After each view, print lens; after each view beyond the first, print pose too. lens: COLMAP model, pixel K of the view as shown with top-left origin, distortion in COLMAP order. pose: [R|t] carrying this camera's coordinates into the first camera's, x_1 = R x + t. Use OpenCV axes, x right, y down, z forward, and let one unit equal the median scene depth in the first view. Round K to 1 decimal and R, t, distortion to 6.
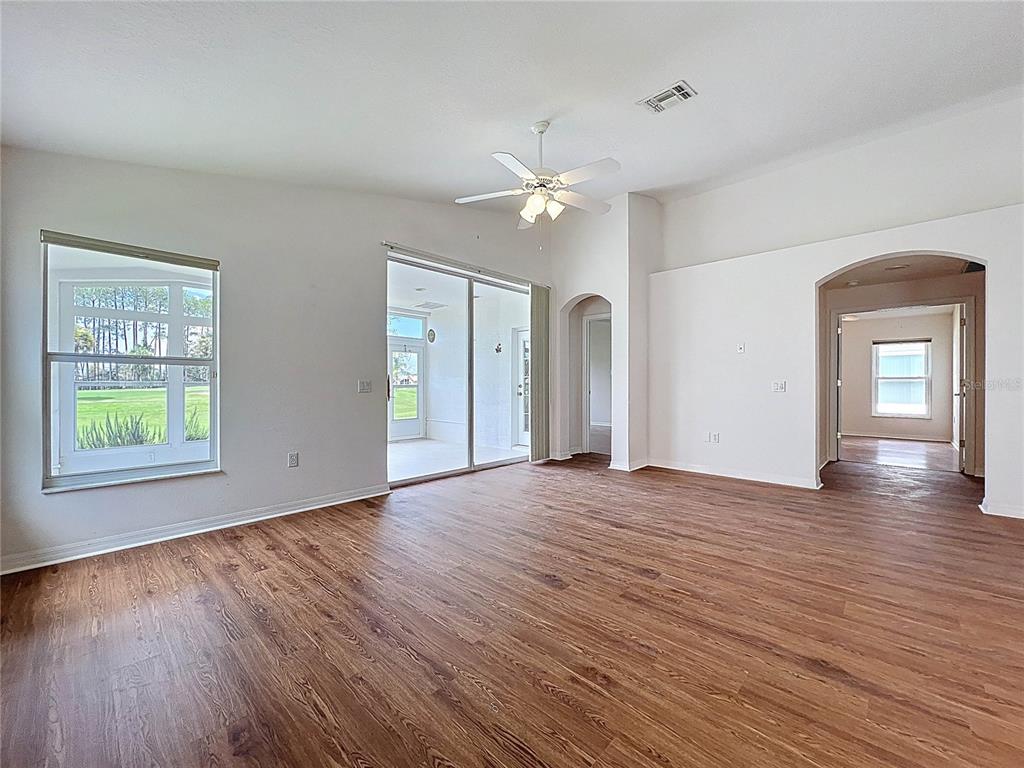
lens RADIAL K [[414.9, 0, 510.8], [0, 414.9, 384.8], [0, 0, 1]] dist [-0.001049, -0.000151]
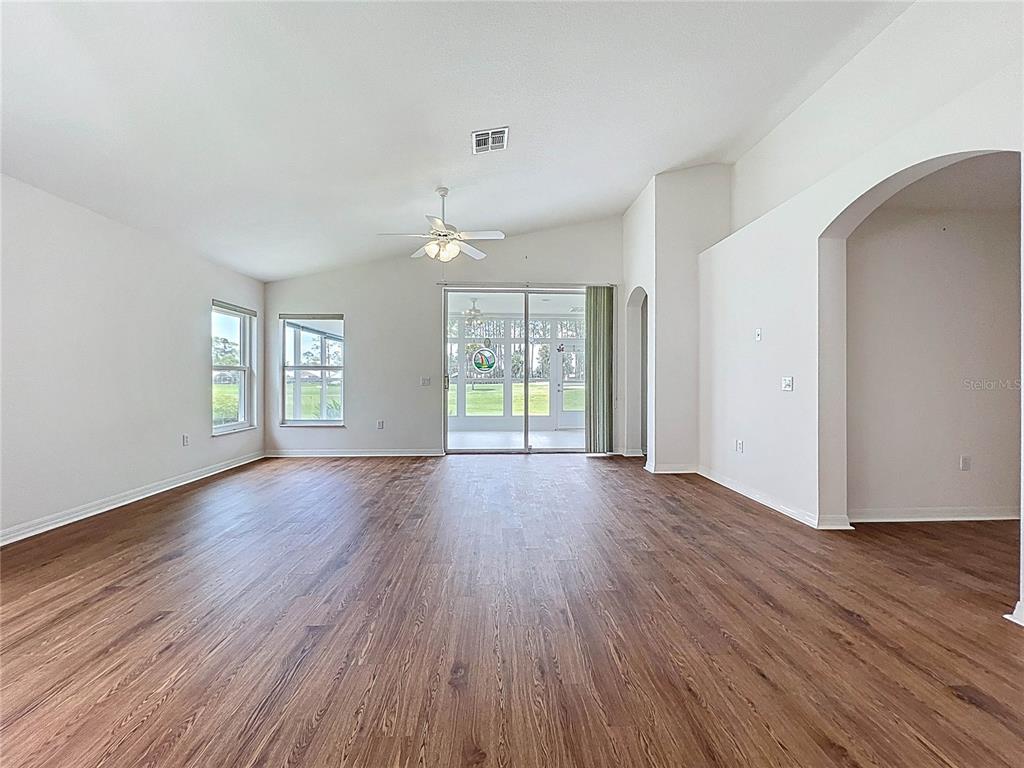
lens RADIAL K [[414.9, 0, 510.8], [0, 414.9, 384.8], [0, 0, 1]] dist [-0.001049, -0.000151]
pose [[0.717755, 0.009420, -0.696232, 0.629926], [-0.002840, 0.999940, 0.010600, -0.000450], [0.696290, -0.005631, 0.717739, 0.094150]]
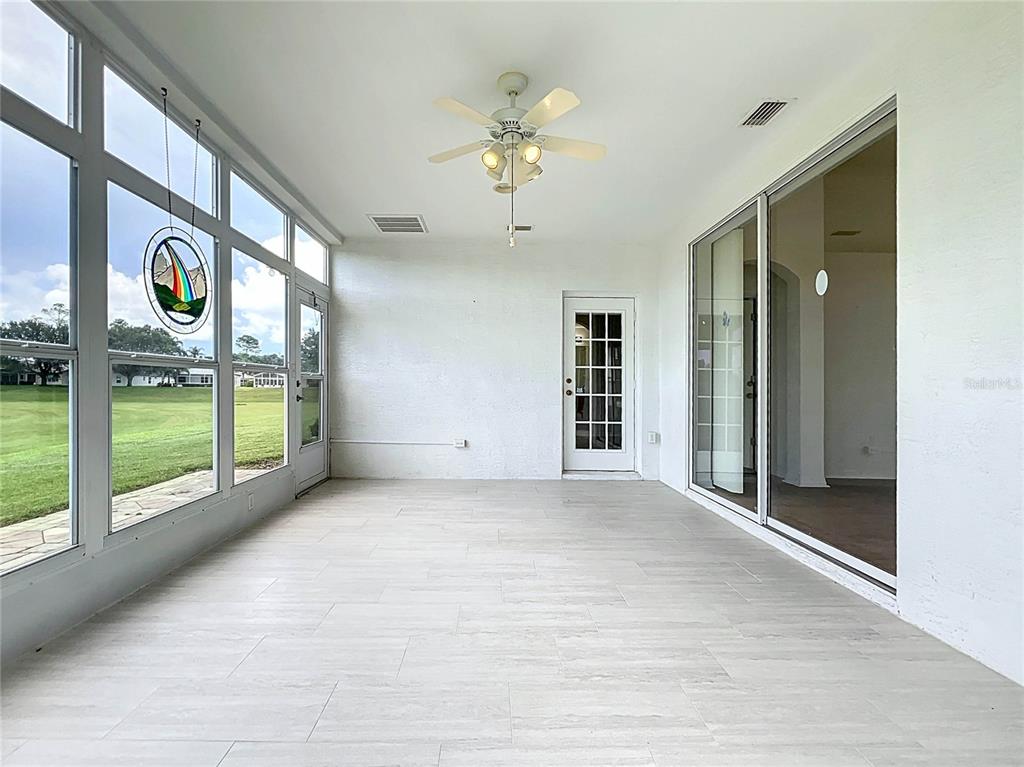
lens RADIAL K [[473.8, 0, 493.1], [0, 473.8, 385.8], [0, 0, 1]] dist [0.000035, 0.000115]
pose [[0.725340, 0.013068, 0.688267, -0.728144], [-0.015894, 0.999871, -0.002235, 0.018451], [-0.688208, -0.009318, 0.725454, 0.672250]]
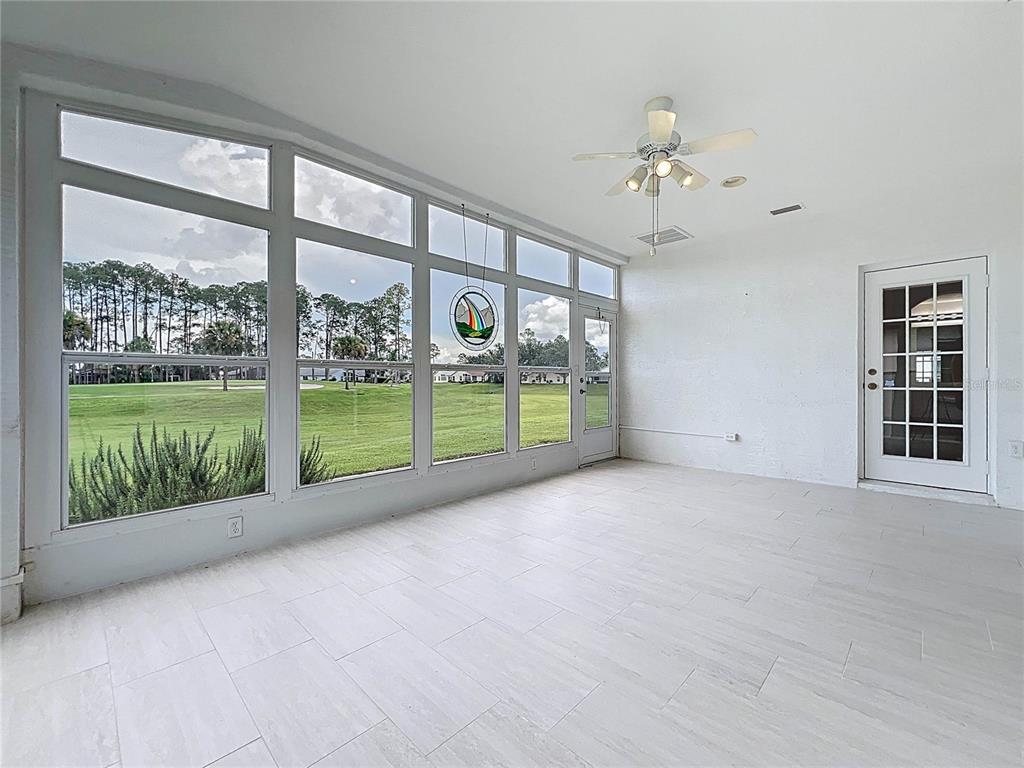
lens RADIAL K [[430.5, 0, 516.7], [0, 430.5, 381.6], [0, 0, 1]] dist [-0.000806, -0.000078]
pose [[0.999967, 0.000679, -0.008107, -0.554319], [-0.000645, 0.999991, 0.004268, 0.017147], [0.008110, -0.004263, 0.999958, 0.533978]]
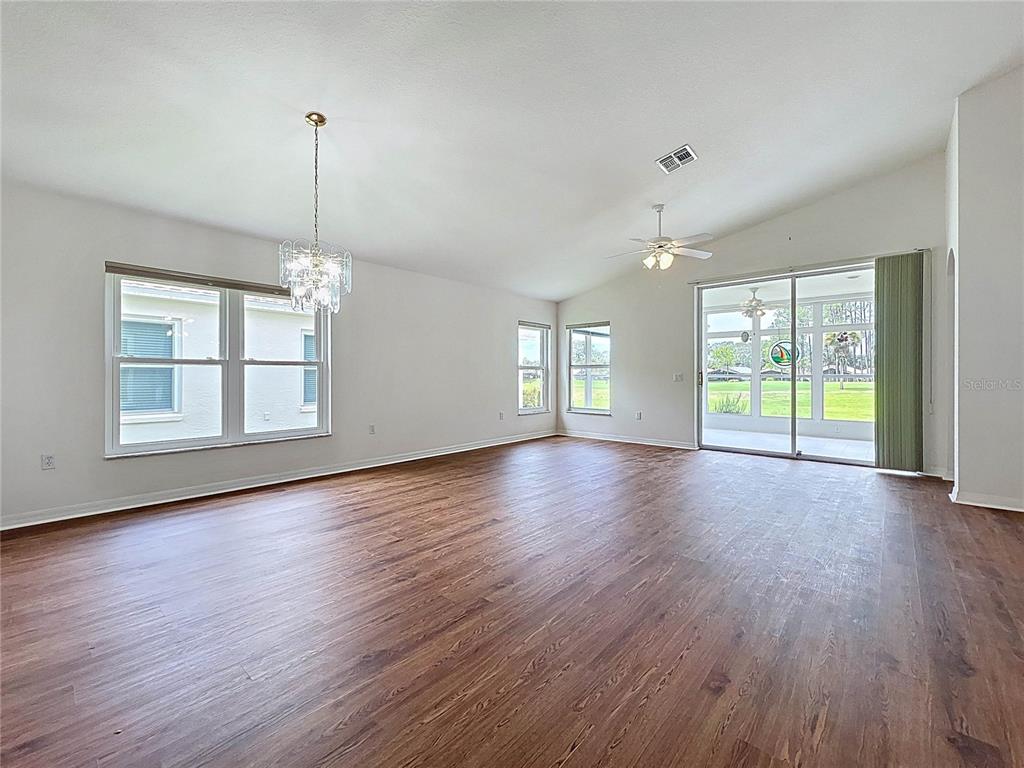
lens RADIAL K [[424.0, 0, 519.9], [0, 424.0, 382.8], [0, 0, 1]] dist [0.008795, -0.000162]
pose [[0.044756, 0.015757, -0.998874, 0.854960], [-0.002787, 0.999874, 0.015647, 0.000288], [0.998994, 0.002083, 0.044795, 0.220343]]
